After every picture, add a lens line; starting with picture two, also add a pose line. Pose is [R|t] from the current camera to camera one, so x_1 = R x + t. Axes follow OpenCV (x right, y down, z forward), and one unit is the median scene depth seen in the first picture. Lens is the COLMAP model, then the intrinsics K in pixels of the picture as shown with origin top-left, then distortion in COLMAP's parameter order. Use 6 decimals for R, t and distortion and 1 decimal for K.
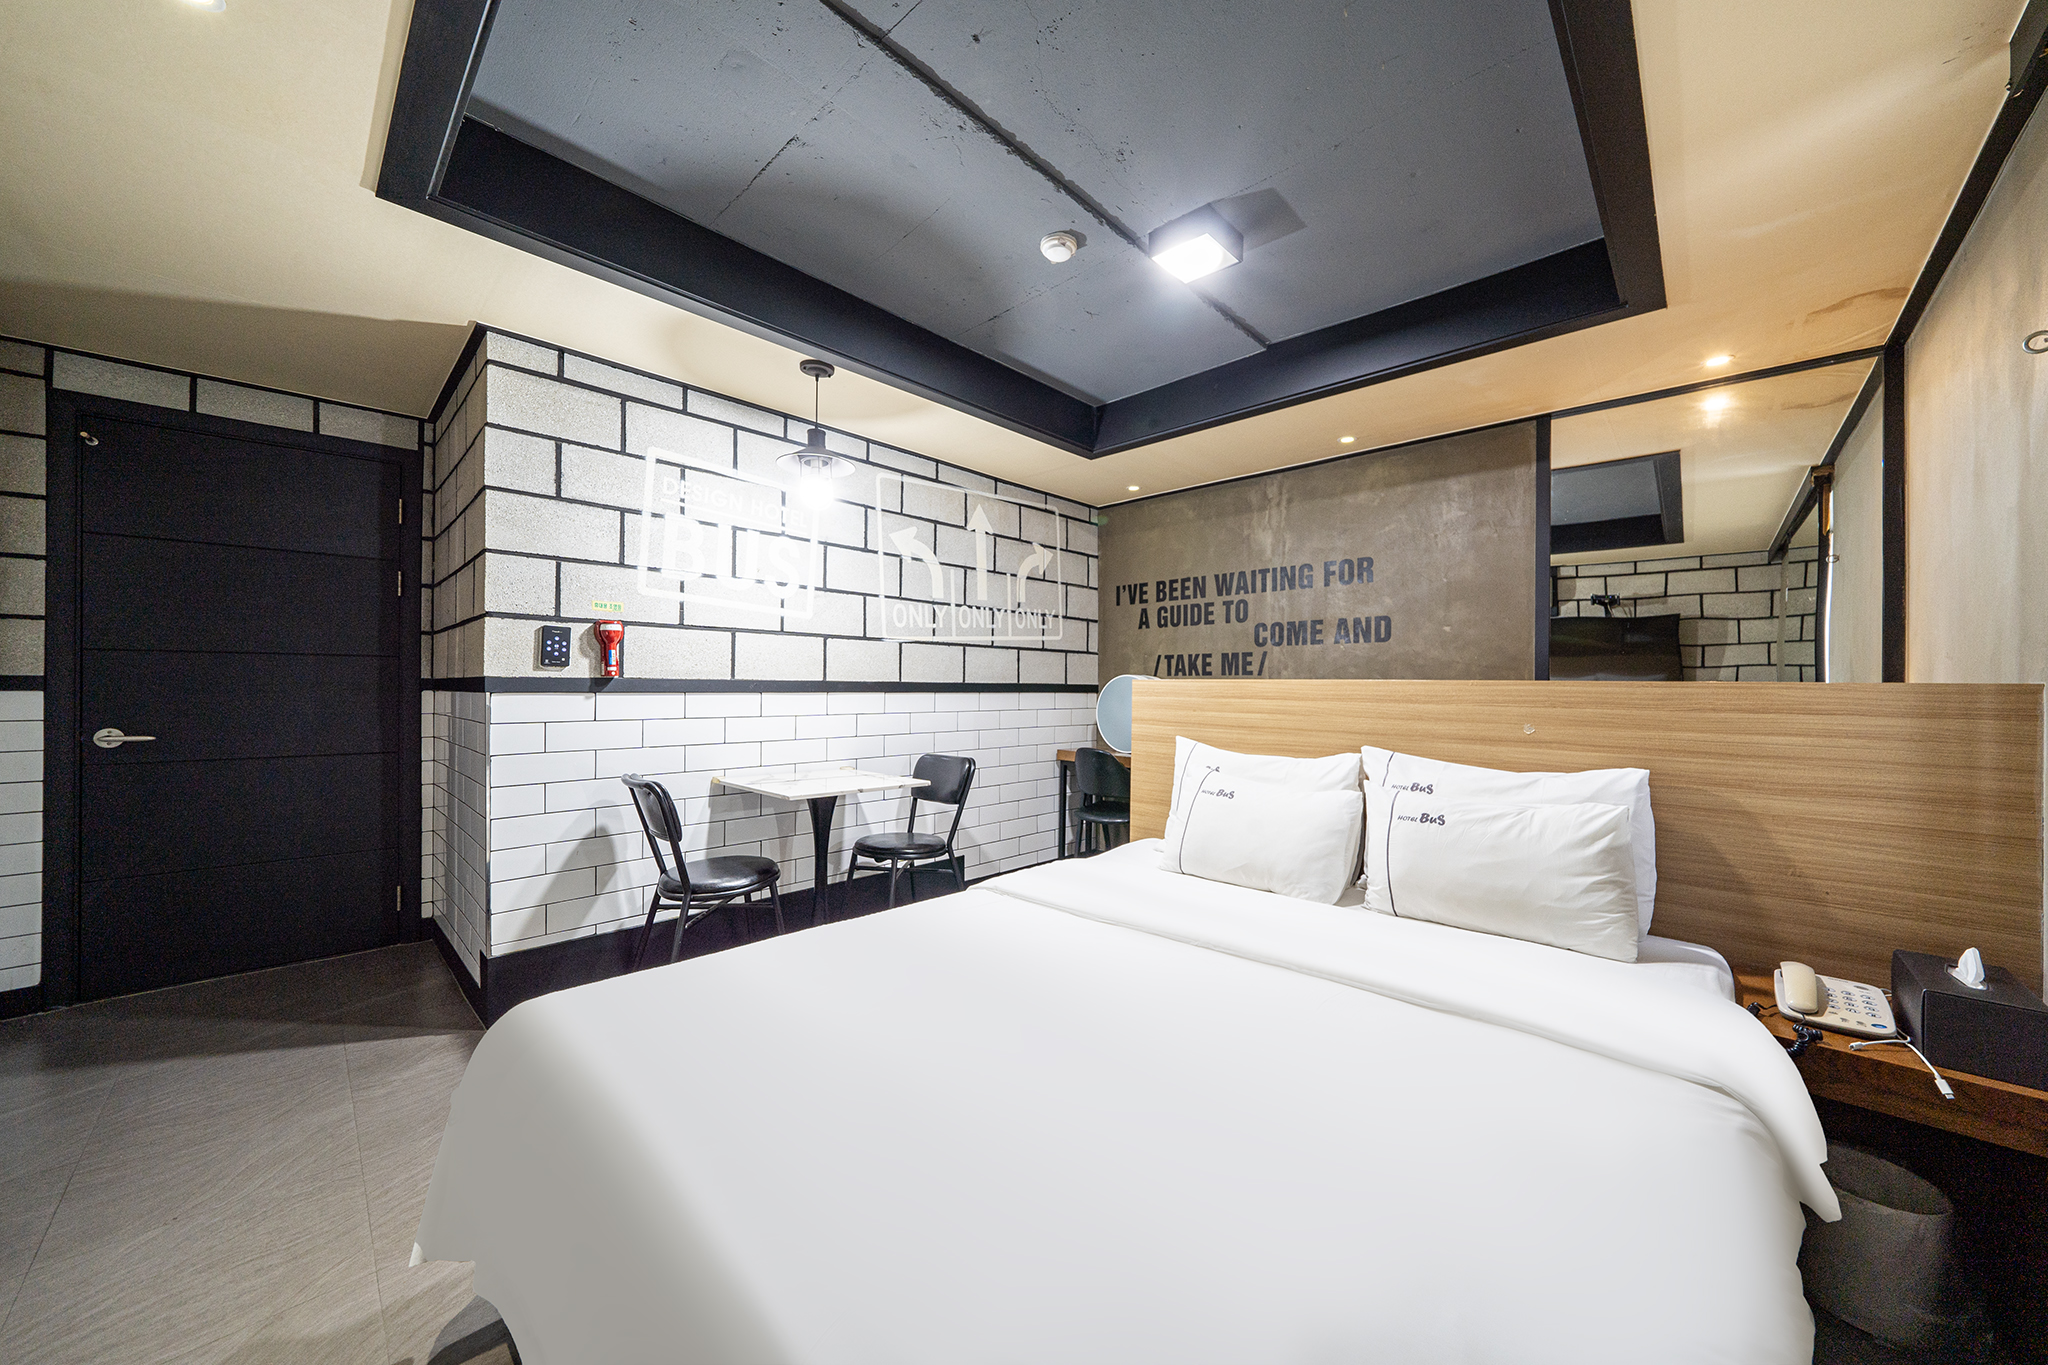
lens RADIAL K [[732.6, 0, 1024.0], [0, 732.6, 682.5], [0, 0, 1]] dist [-0.002395, -0.000025]
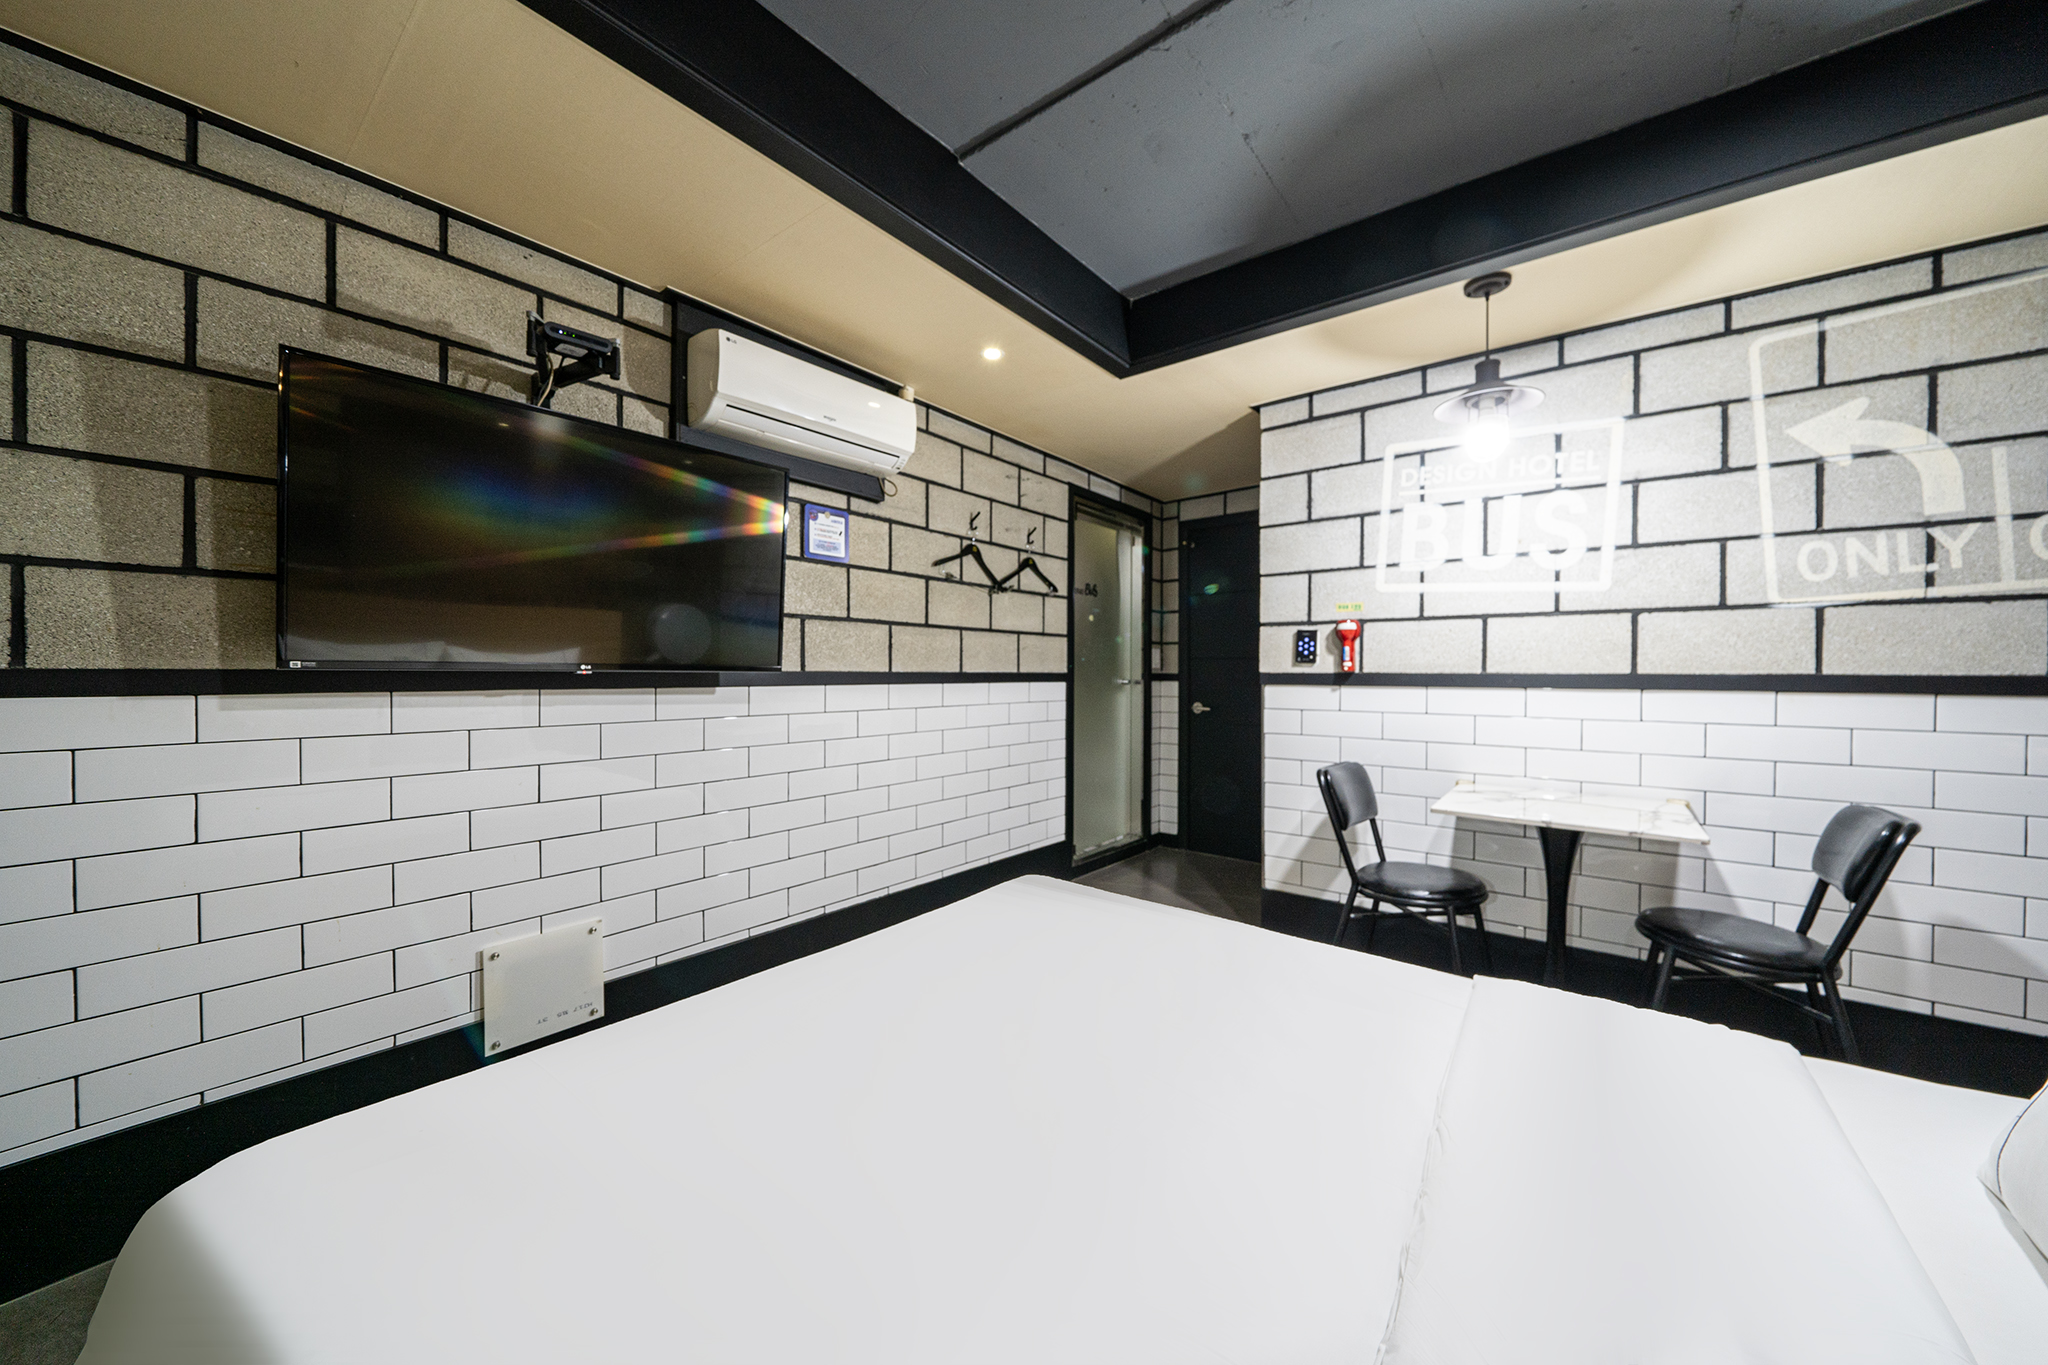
lens RADIAL K [[683.2, 0, 1024.0], [0, 683.2, 682.5], [0, 0, 1]] dist [-0.020680, 0.000027]
pose [[0.085497, 0.003698, -0.996332, 0.382904], [-0.000317, 0.999993, 0.003684, 0.004766], [0.996338, 0.000001, 0.085498, 0.406855]]
